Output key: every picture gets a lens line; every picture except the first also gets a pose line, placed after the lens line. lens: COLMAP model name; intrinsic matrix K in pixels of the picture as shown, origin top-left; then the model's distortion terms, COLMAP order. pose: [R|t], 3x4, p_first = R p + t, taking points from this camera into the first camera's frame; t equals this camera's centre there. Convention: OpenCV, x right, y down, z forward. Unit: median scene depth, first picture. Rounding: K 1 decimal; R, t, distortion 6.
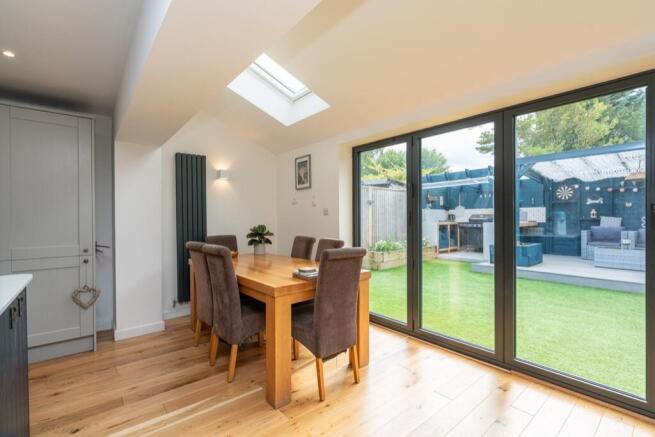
lens RADIAL K [[296.4, 0, 325.9], [0, 296.4, 218.9], [0, 0, 1]] dist [-0.002037, 0.000147]
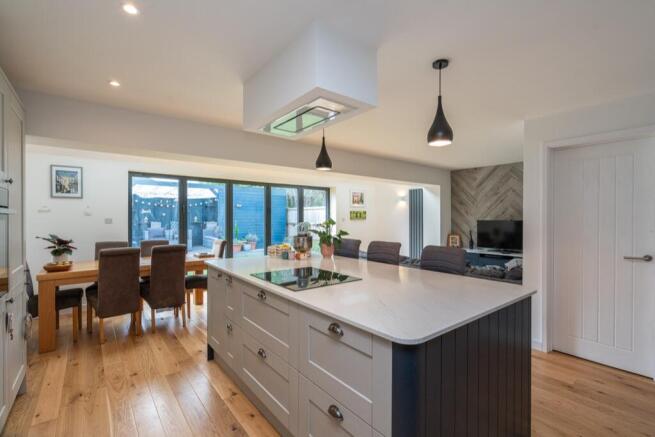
lens RADIAL K [[296.4, 0, 325.9], [0, 296.4, 218.9], [0, 0, 1]] dist [-0.002037, 0.000147]
pose [[0.022200, 0.004168, 0.999745, -1.044028], [0.004576, 0.999980, -0.004271, -0.020335], [-0.999743, 0.004669, 0.022181, 0.088296]]
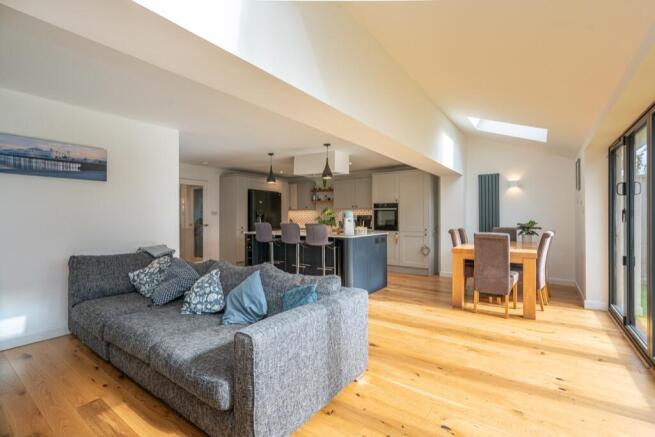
lens RADIAL K [[296.4, 0, 325.9], [0, 296.4, 218.9], [0, 0, 1]] dist [-0.002037, 0.000147]
pose [[0.247492, 0.014988, -0.968774, 0.744300], [-0.005669, 0.999886, 0.014021, -0.002646], [0.968873, 0.002022, 0.247549, -0.177874]]
